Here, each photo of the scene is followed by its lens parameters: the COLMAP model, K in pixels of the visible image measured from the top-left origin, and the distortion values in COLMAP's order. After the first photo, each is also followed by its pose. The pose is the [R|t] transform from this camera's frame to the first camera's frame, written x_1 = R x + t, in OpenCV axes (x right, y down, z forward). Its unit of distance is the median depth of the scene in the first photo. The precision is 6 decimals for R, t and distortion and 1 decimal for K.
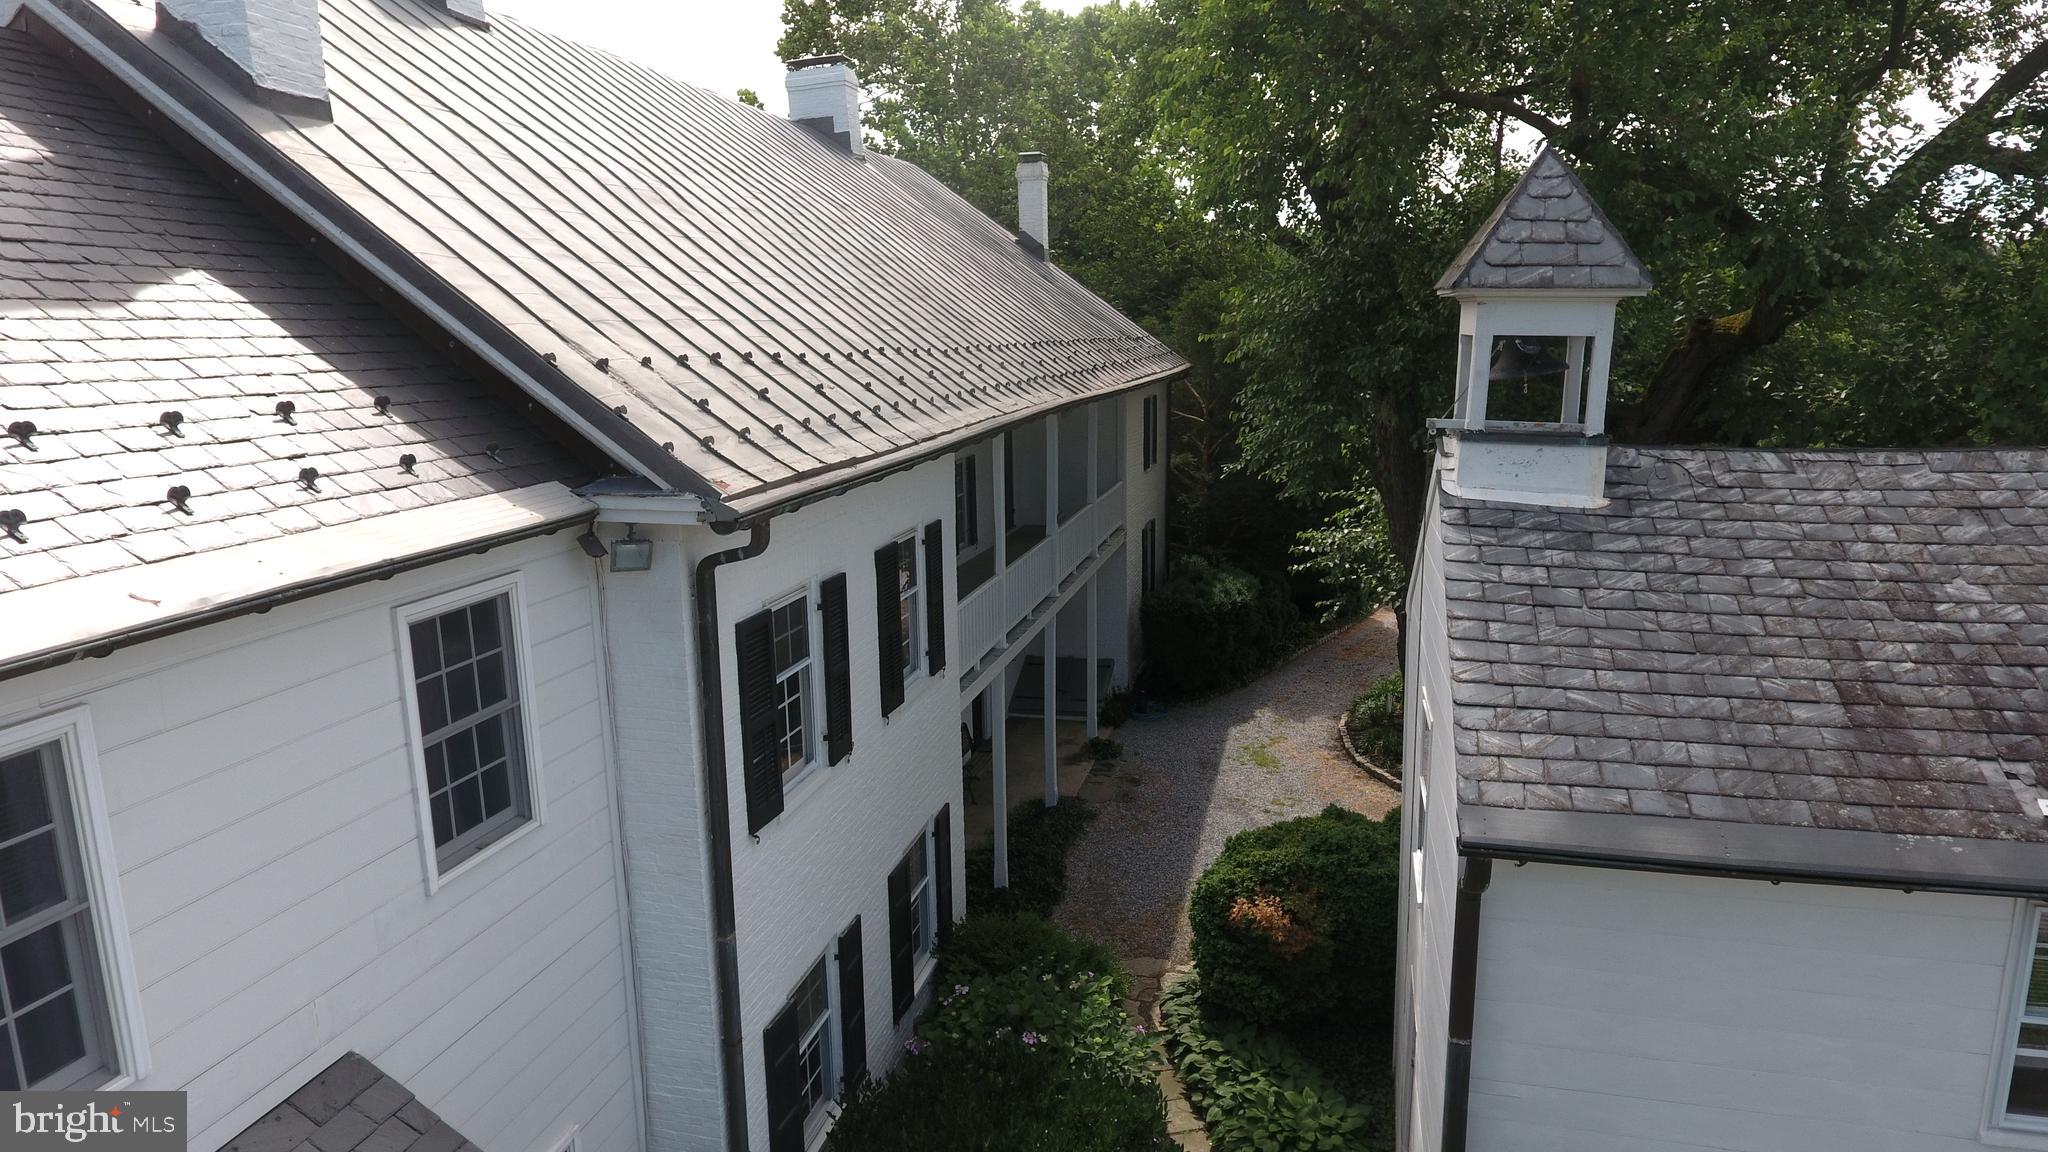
lens RADIAL K [[1197.2, 0, 1024.0], [0, 1197.2, 576.0], [0, 0, 1]] dist [0.000537, -0.001381]
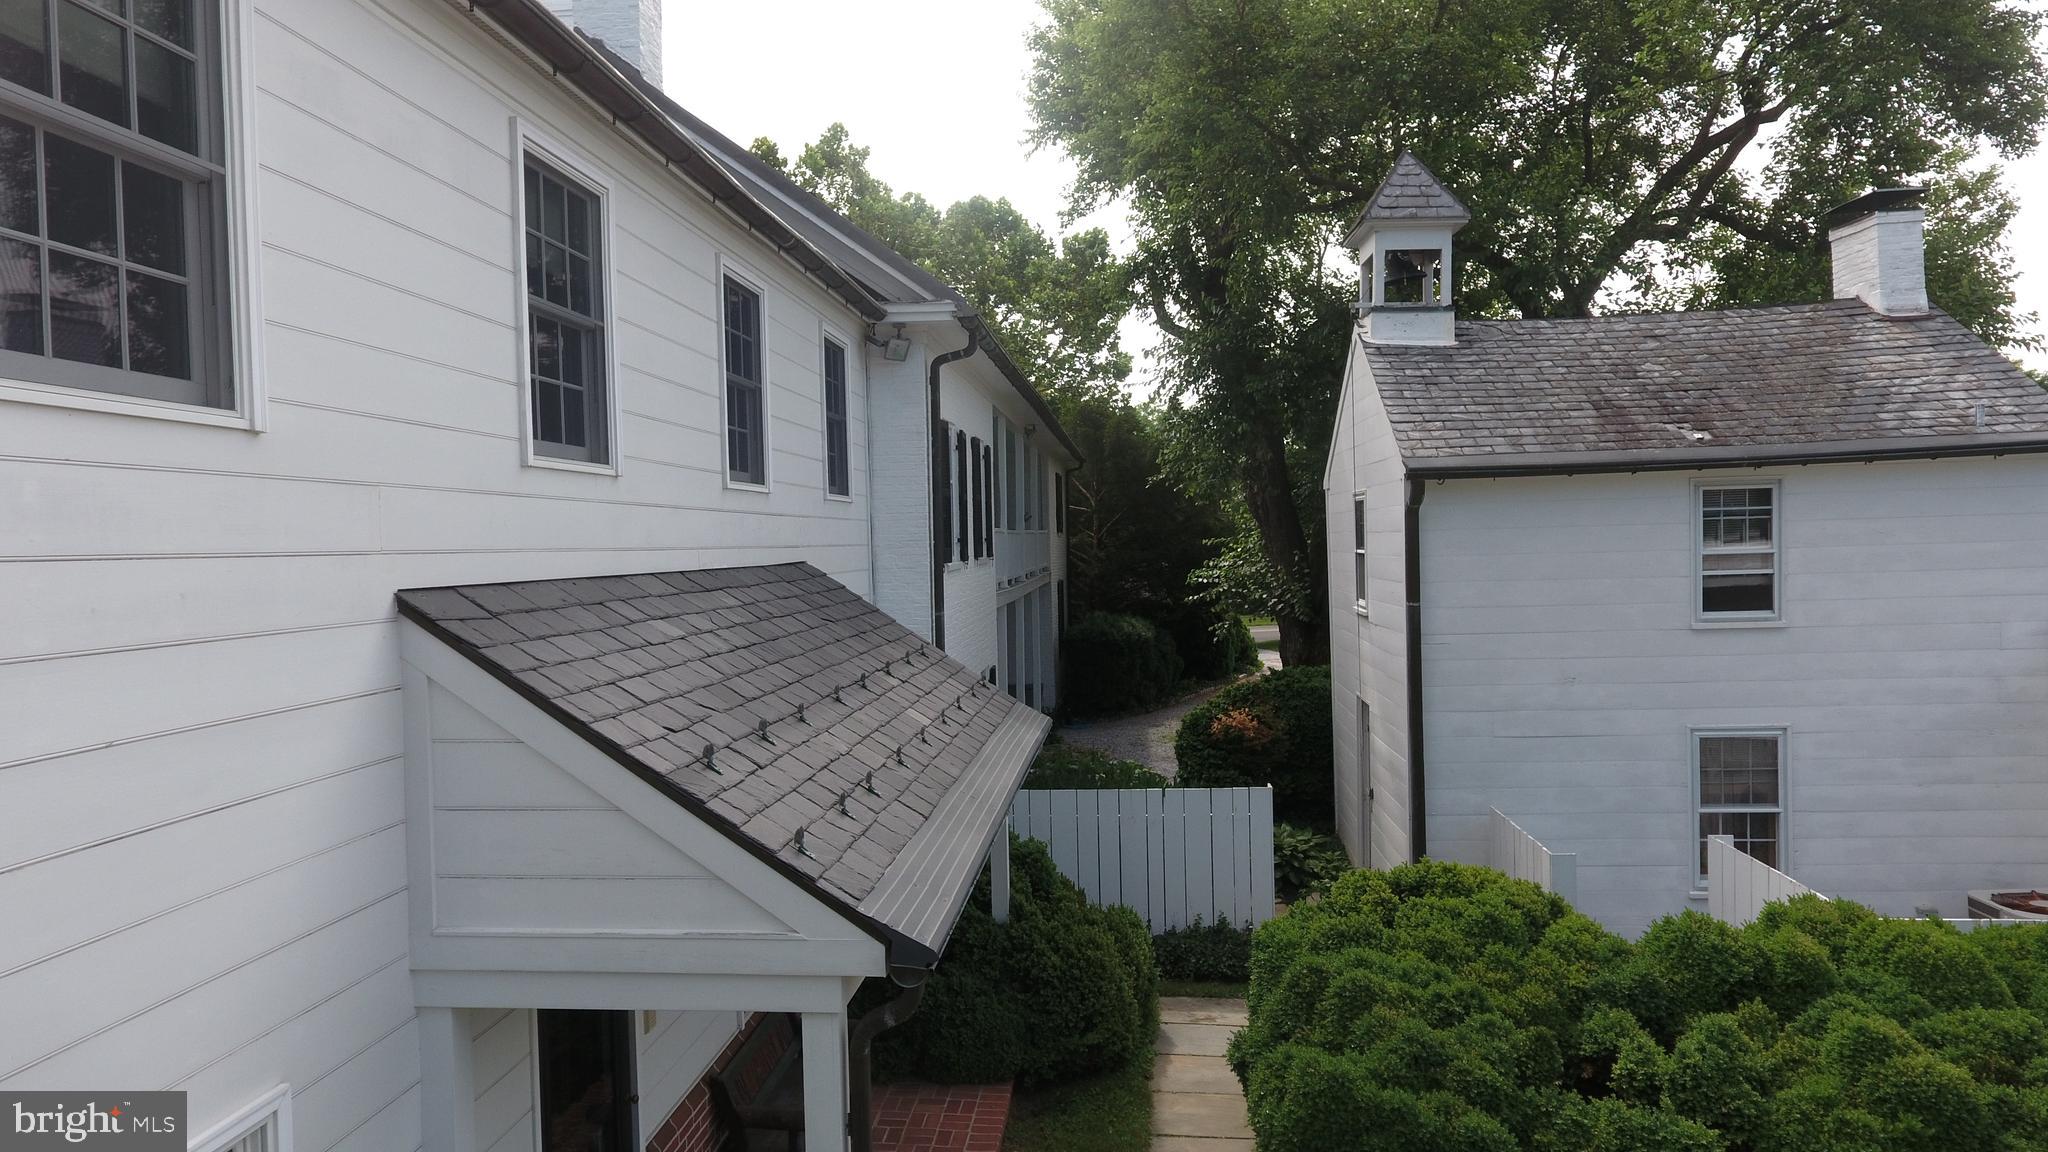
lens RADIAL K [[1197.2, 0, 1024.0], [0, 1197.2, 576.0], [0, 0, 1]] dist [0.000537, -0.001381]
pose [[0.988632, -0.011662, 0.149900, -0.389069], [0.037388, 0.984739, -0.169972, 0.543415], [-0.145630, 0.173645, 0.973981, -0.520443]]
